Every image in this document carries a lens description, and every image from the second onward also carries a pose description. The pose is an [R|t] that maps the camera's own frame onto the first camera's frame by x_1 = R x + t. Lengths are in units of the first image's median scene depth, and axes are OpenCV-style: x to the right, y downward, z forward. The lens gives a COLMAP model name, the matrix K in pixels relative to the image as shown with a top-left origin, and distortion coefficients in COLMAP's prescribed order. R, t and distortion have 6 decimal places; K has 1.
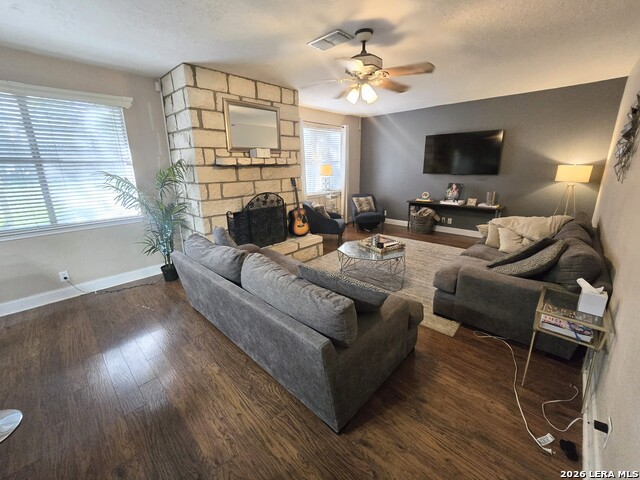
lens RADIAL K [[263.4, 0, 320.2], [0, 263.4, 236.0], [0, 0, 1]] dist [-0.001117, -0.000541]
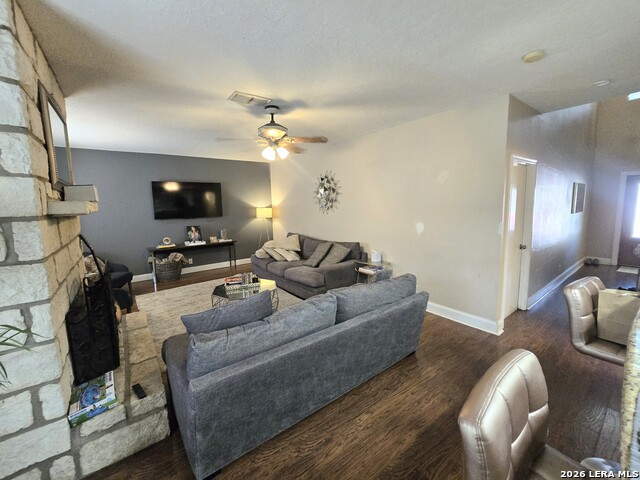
lens RADIAL K [[263.4, 0, 319.0], [0, 263.4, 236.9], [0, 0, 1]] dist [-0.001117, -0.000541]
pose [[0.166651, -0.119766, 0.978715, -0.480845], [0.281184, 0.957152, 0.069249, -0.085084], [-0.945073, 0.263658, 0.193186, 0.303094]]
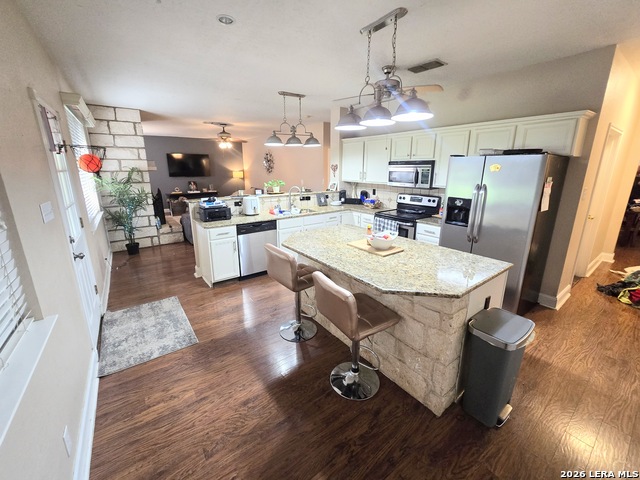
lens RADIAL K [[263.4, 0, 320.3], [0, 263.4, 235.4], [0, 0, 1]] dist [-0.001117, -0.000541]
pose [[0.183007, -0.232821, 0.955145, -1.143855], [0.260356, 0.948342, 0.181278, 0.052850], [-0.948010, 0.215503, 0.234170, -0.179674]]
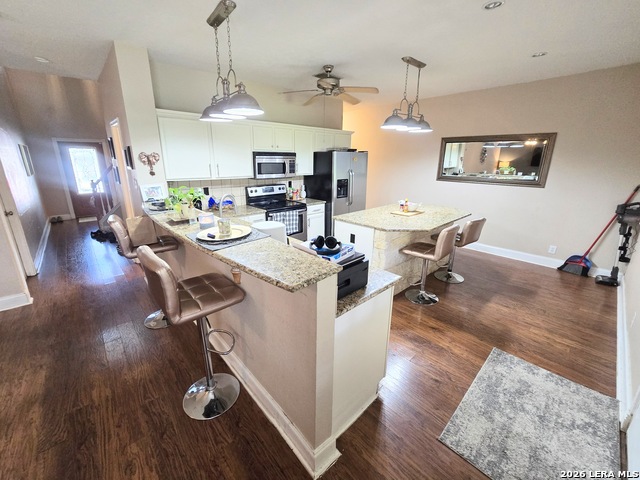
lens RADIAL K [[263.4, 0, 317.2], [0, 263.4, 234.9], [0, 0, 1]] dist [-0.001117, -0.000541]
pose [[-0.996944, -0.011850, 0.077220, -0.534137], [0.030344, 0.852093, 0.522510, -0.131262], [-0.071991, 0.523256, -0.849129, 0.454563]]
